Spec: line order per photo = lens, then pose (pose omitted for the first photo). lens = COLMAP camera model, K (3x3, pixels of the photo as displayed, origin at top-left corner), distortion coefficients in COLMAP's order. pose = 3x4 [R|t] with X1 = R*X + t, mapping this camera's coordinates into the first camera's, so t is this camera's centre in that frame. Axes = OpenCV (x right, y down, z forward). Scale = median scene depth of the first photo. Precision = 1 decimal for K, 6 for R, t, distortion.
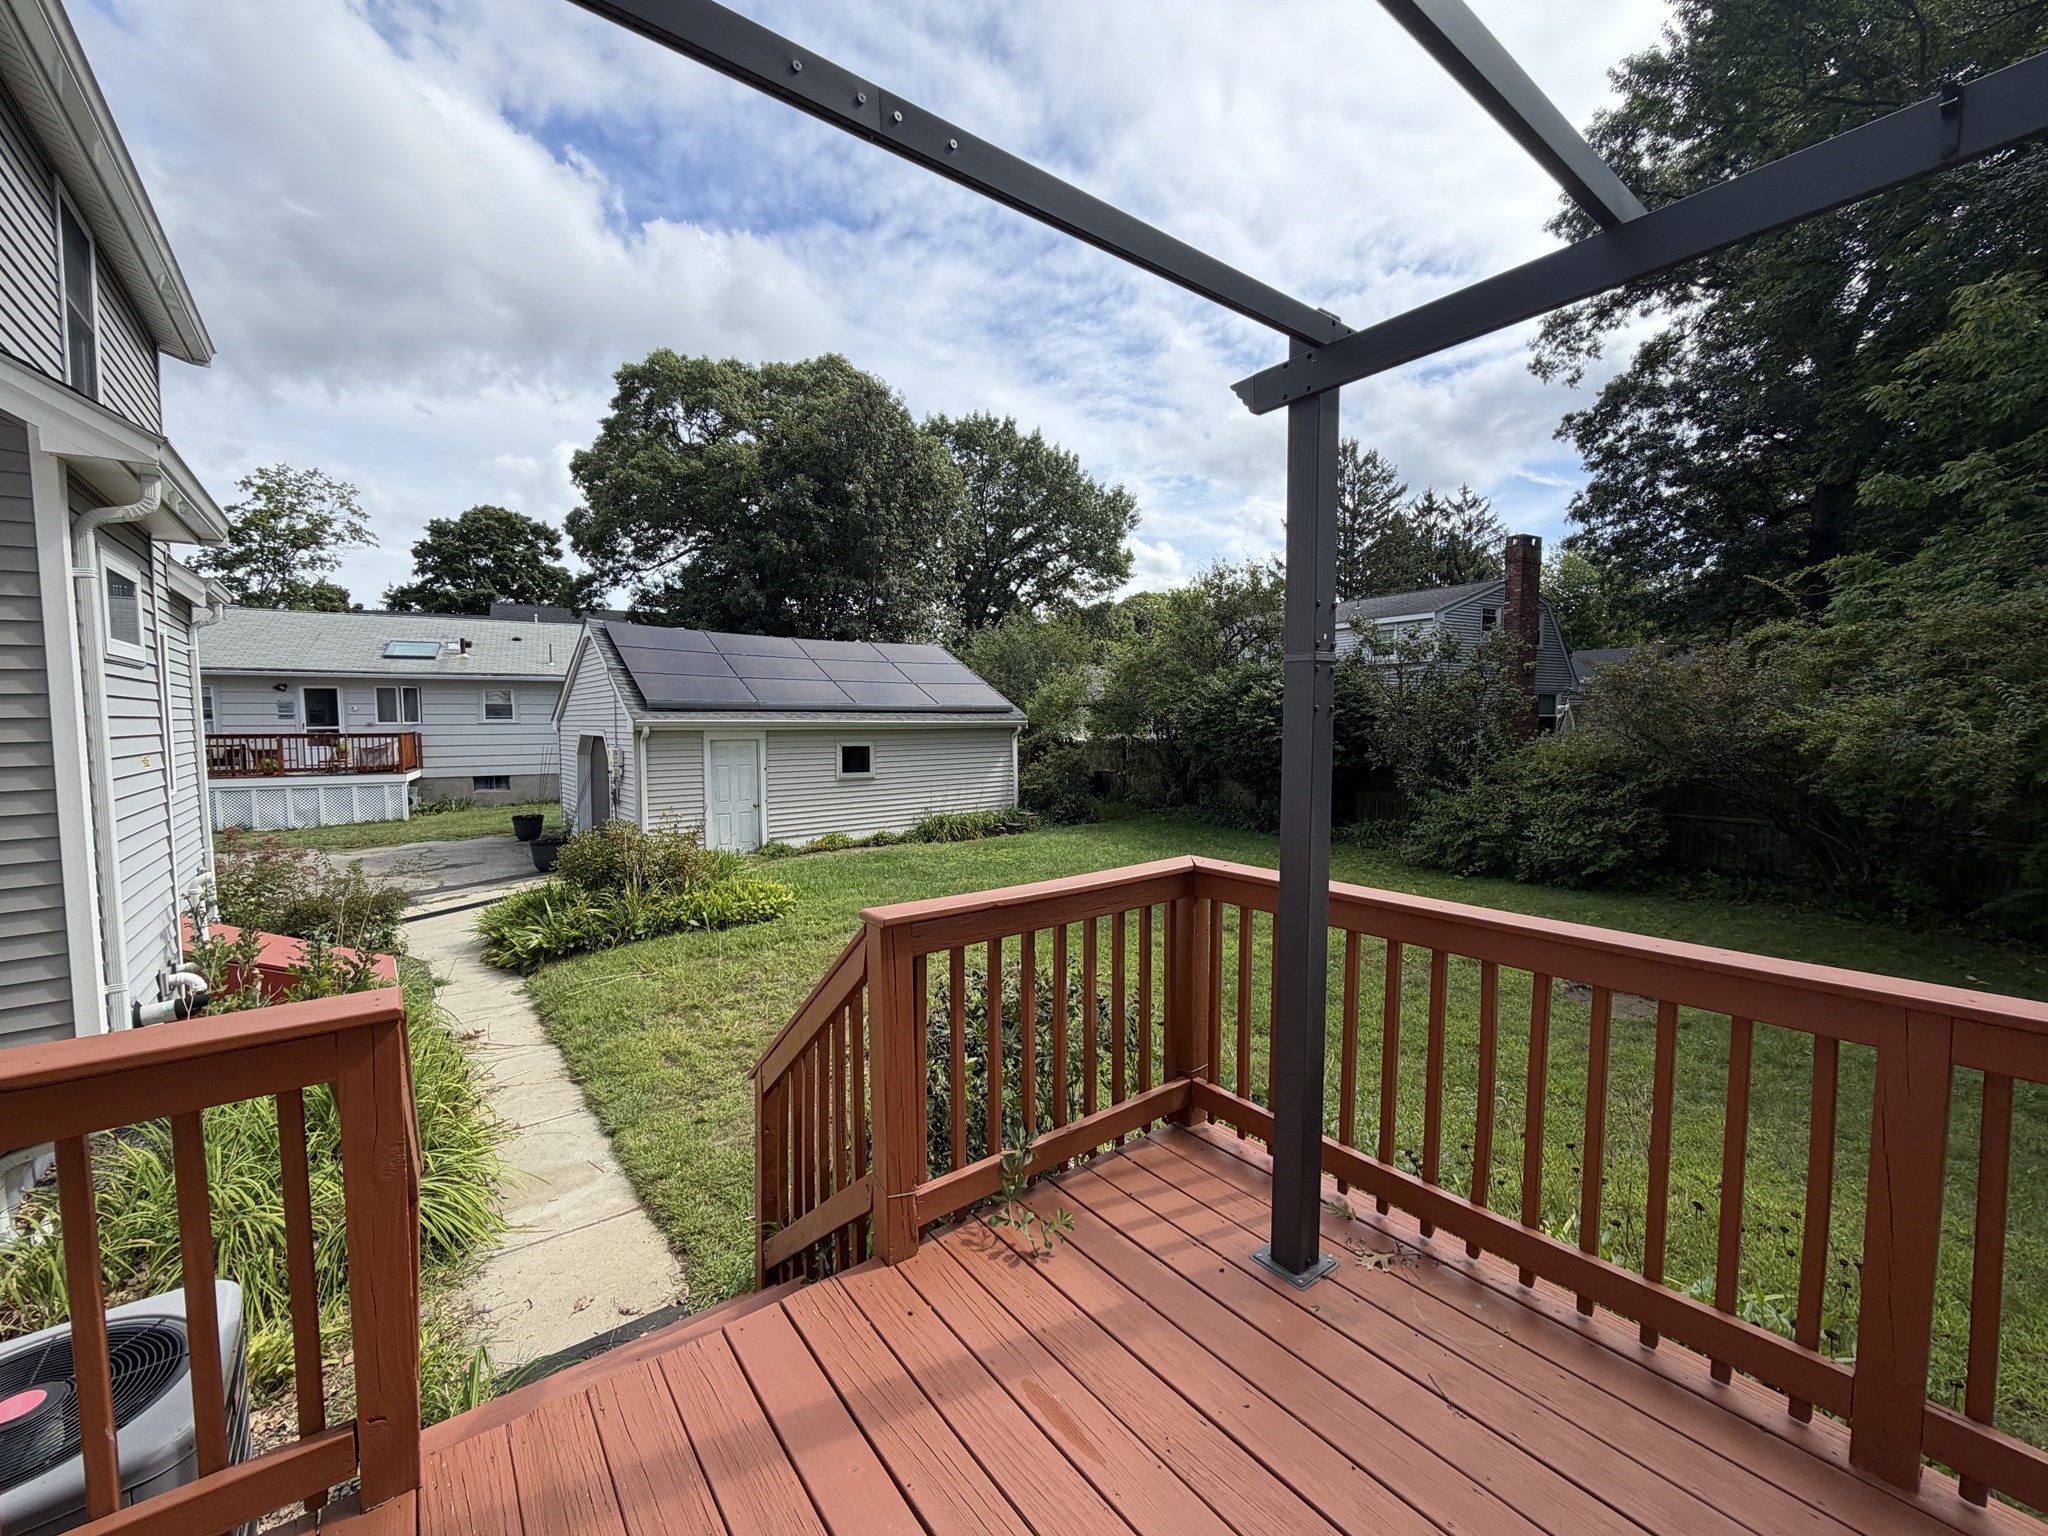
lens RADIAL K [[821.7, 0, 1021.0], [0, 821.7, 770.7], [0, 0, 1]] dist [-0.001945, 0.001273]
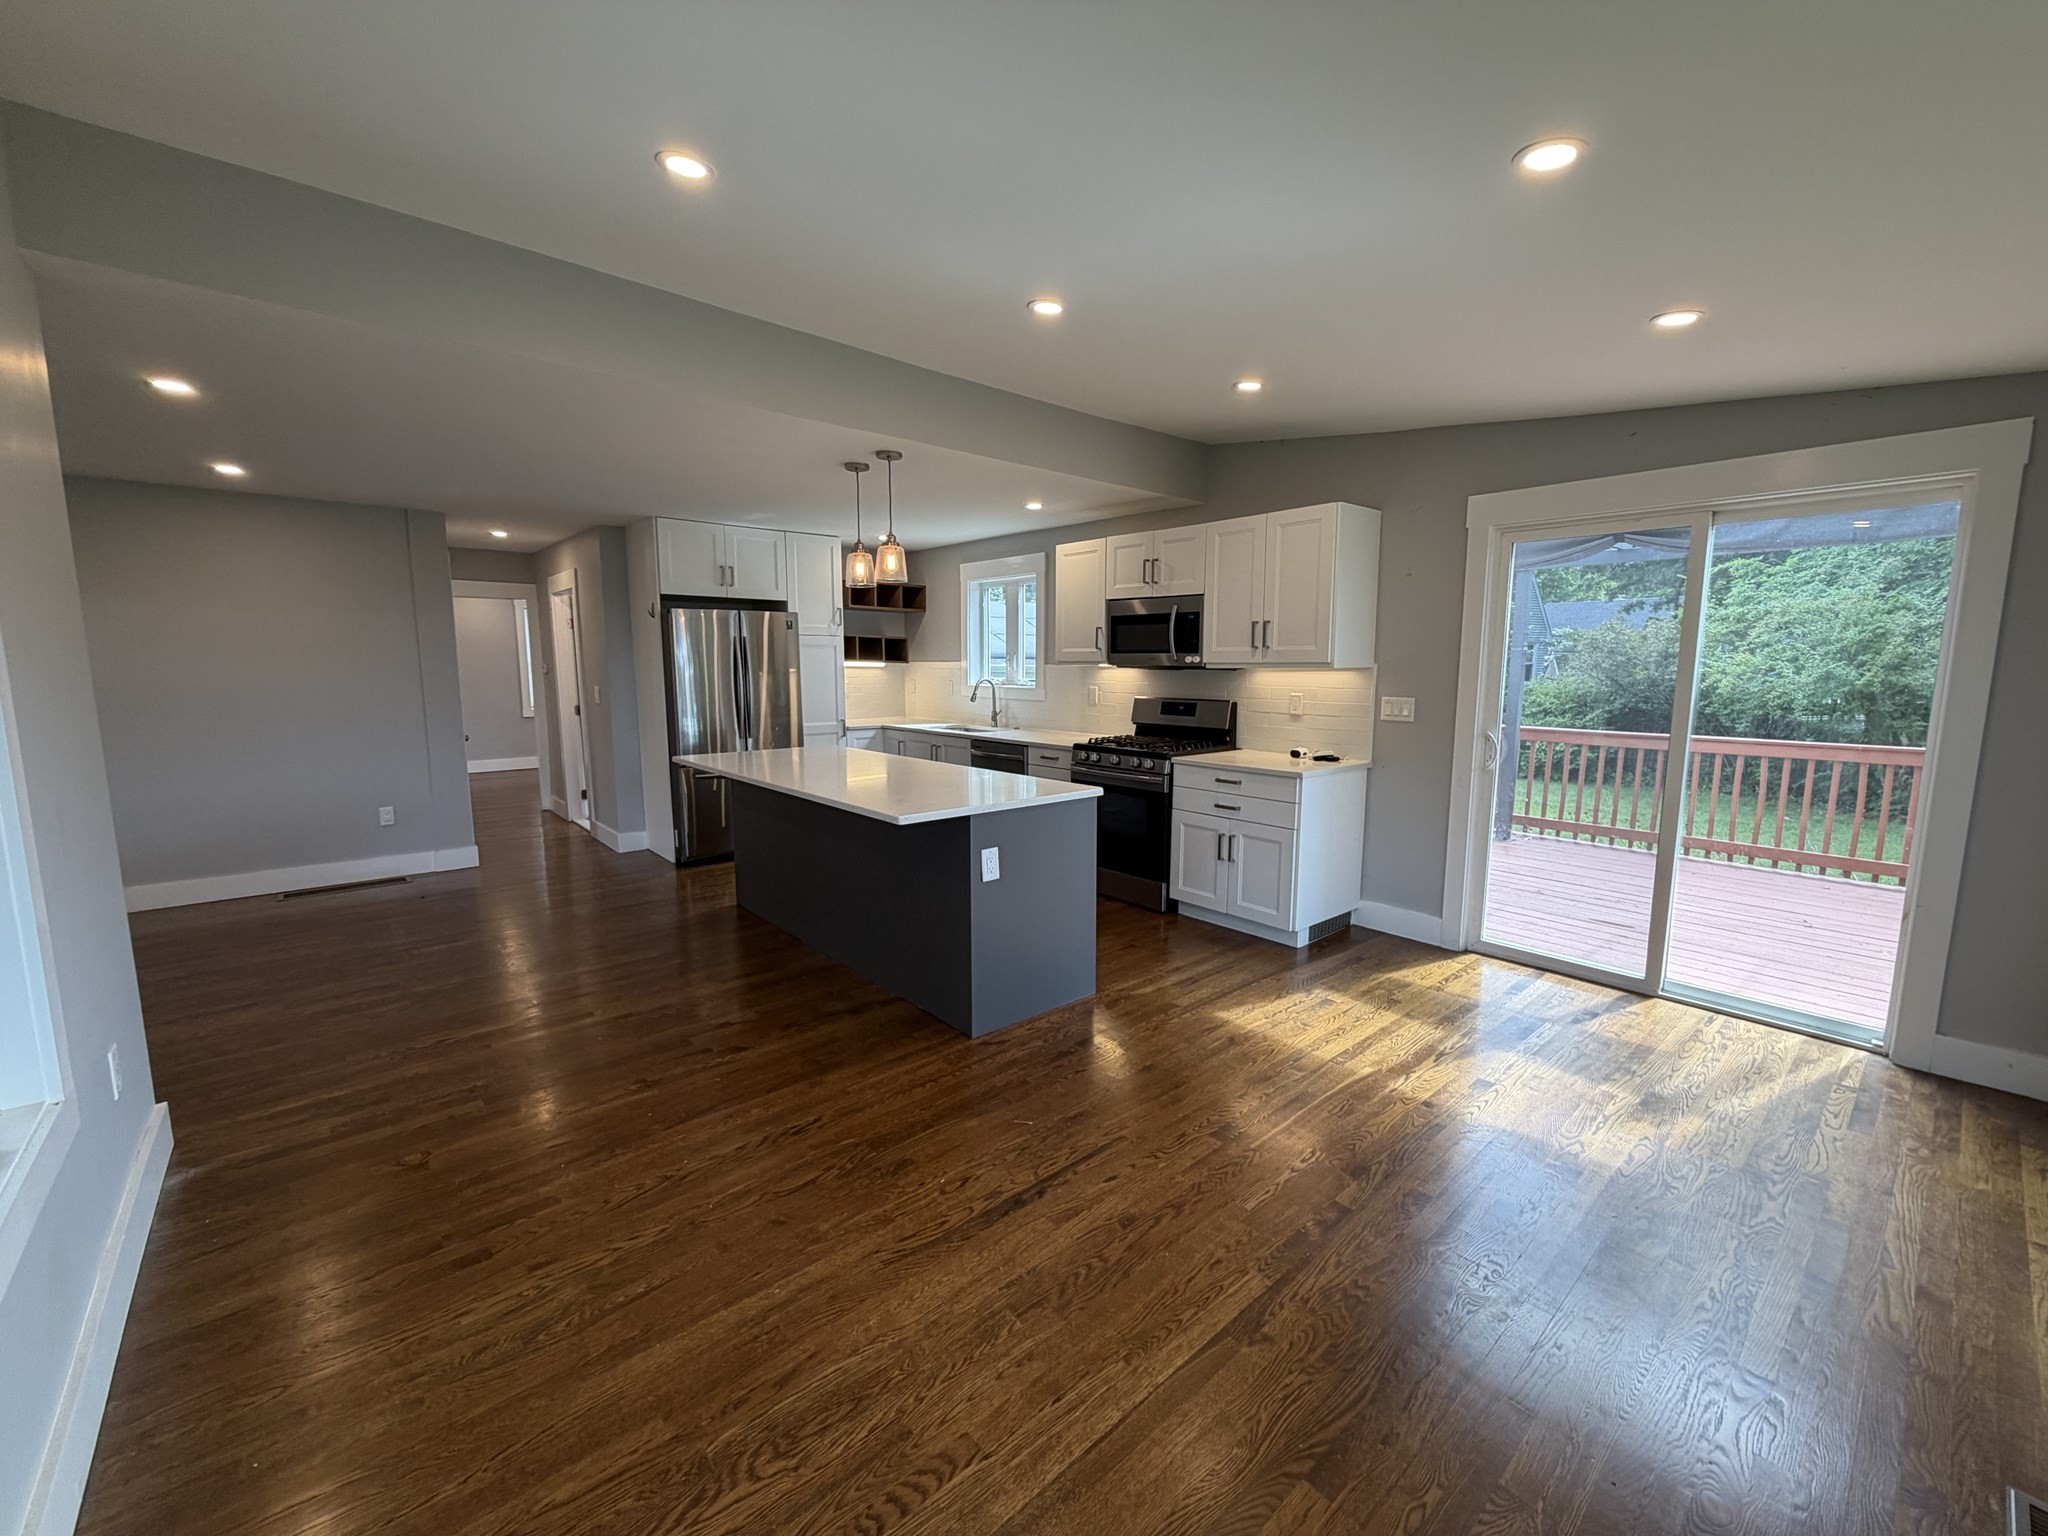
lens RADIAL K [[821.7, 0, 1025.7], [0, 821.7, 769.8], [0, 0, 1]] dist [-0.001945, 0.001273]
pose [[0.999166, -0.001370, 0.040809, -0.408599], [-0.001360, 0.997767, 0.066778, 0.028553], [-0.040810, -0.066777, 0.996933, -0.515454]]
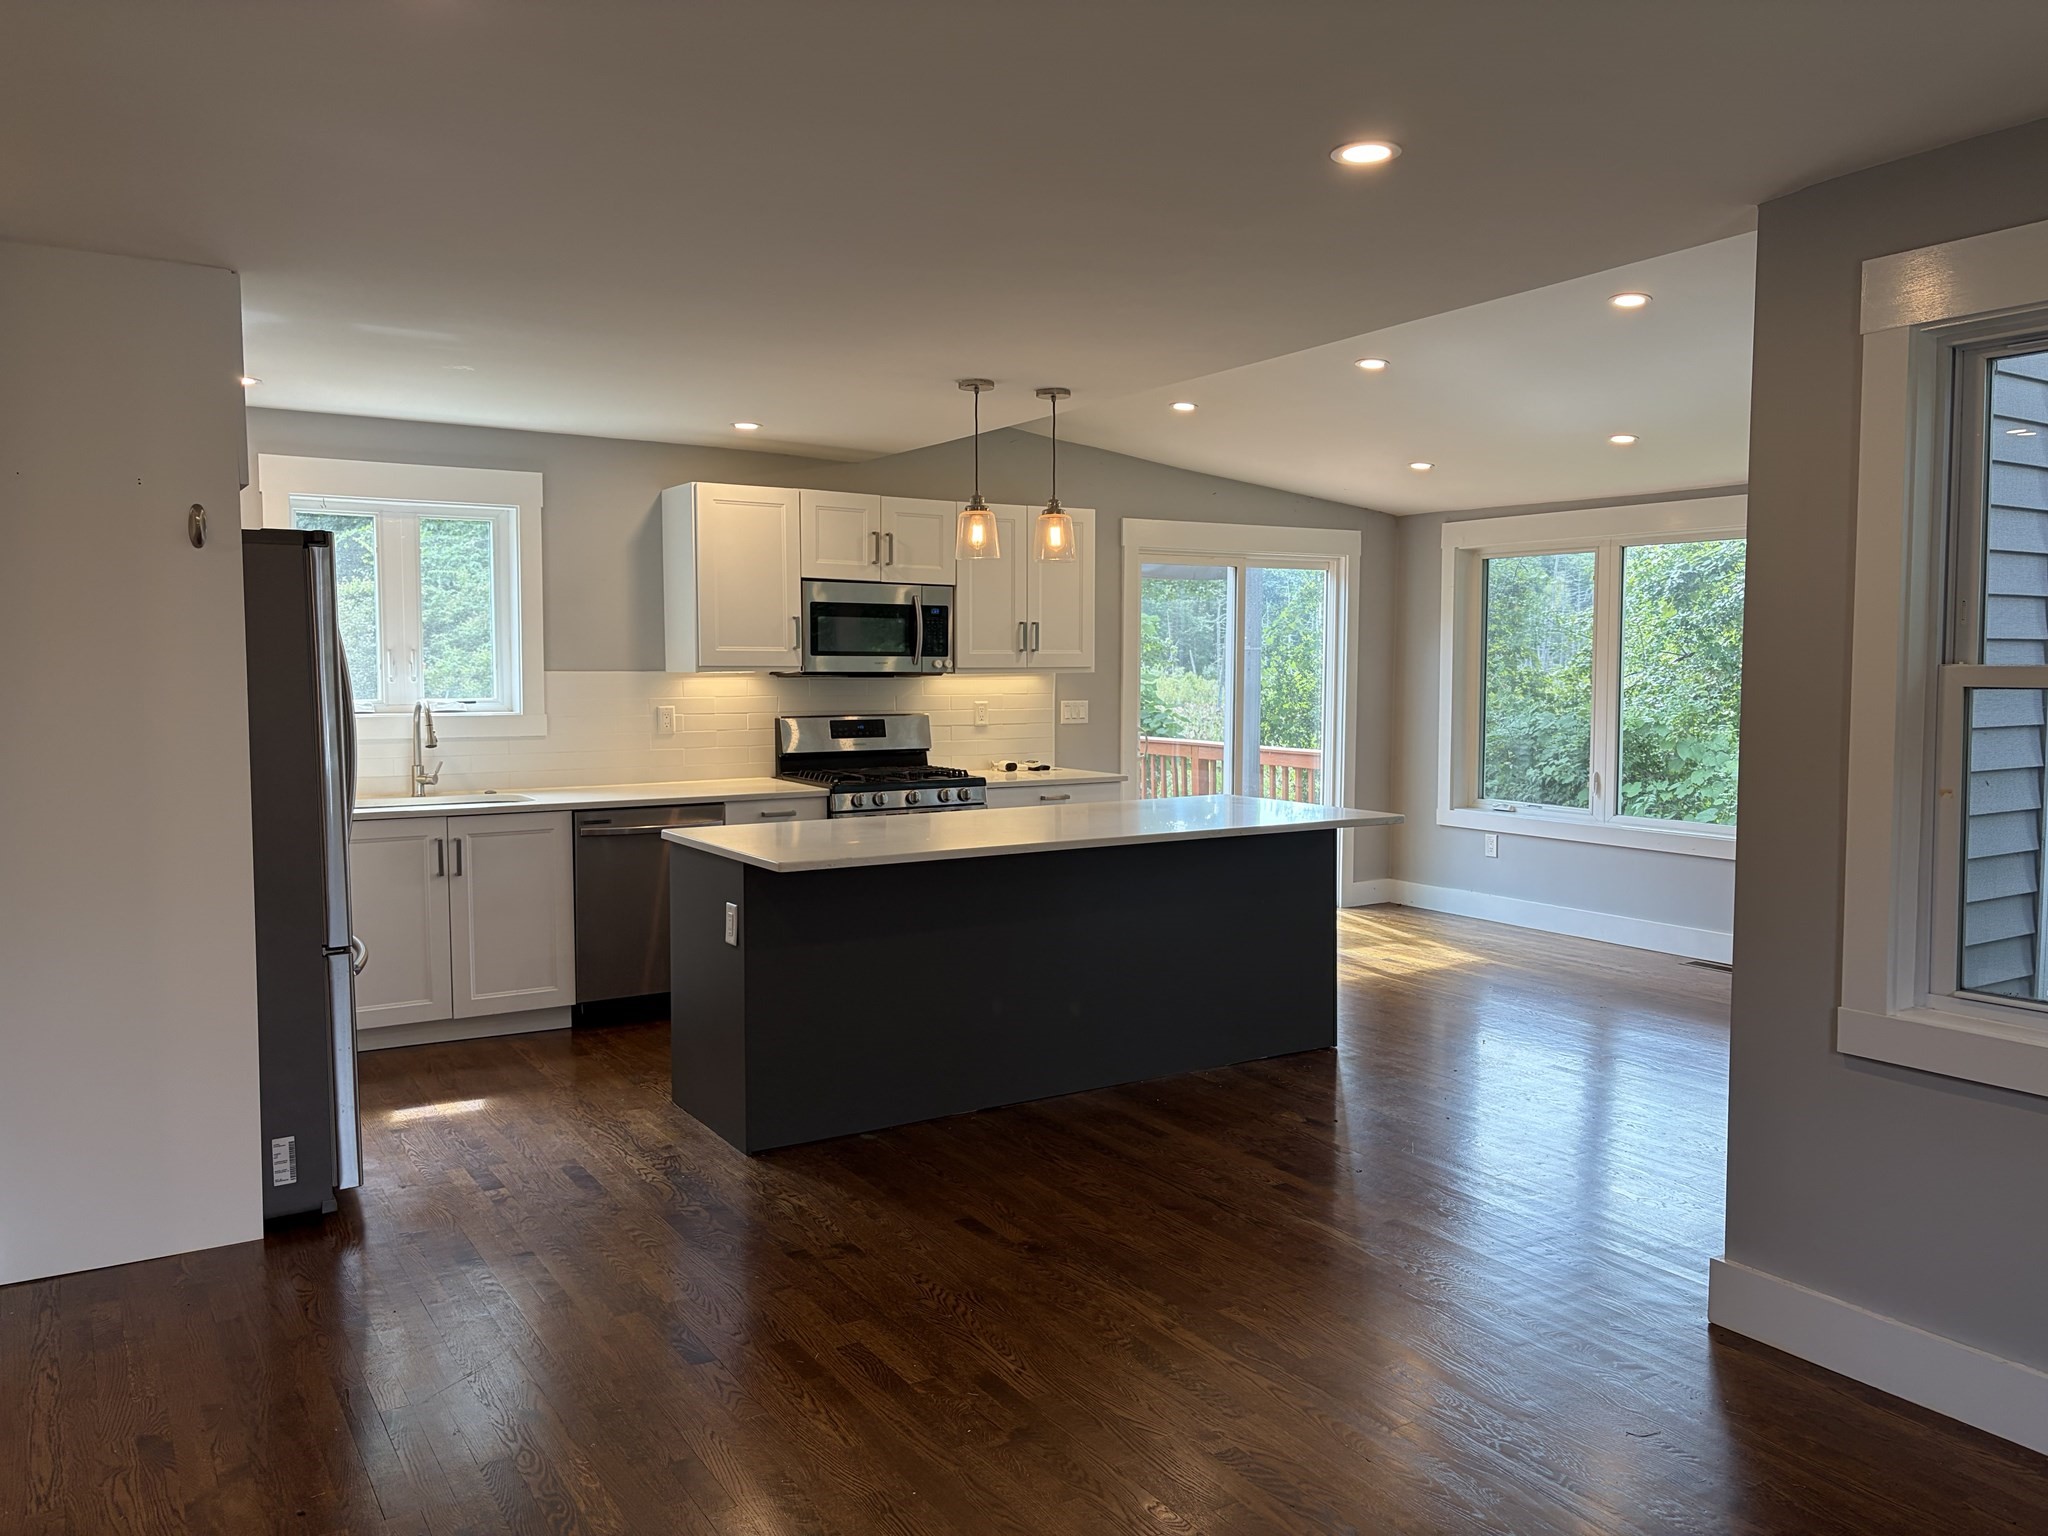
lens RADIAL K [[1542.9, 0, 1021.2], [0, 1542.9, 767.4], [0, 0, 1]] dist [0.058313, 0.001093]
pose [[0.122657, -0.068812, 0.990061, -3.232165], [0.065052, 0.996006, 0.061166, -0.091870], [-0.990315, 0.056903, 0.126644, 1.119877]]
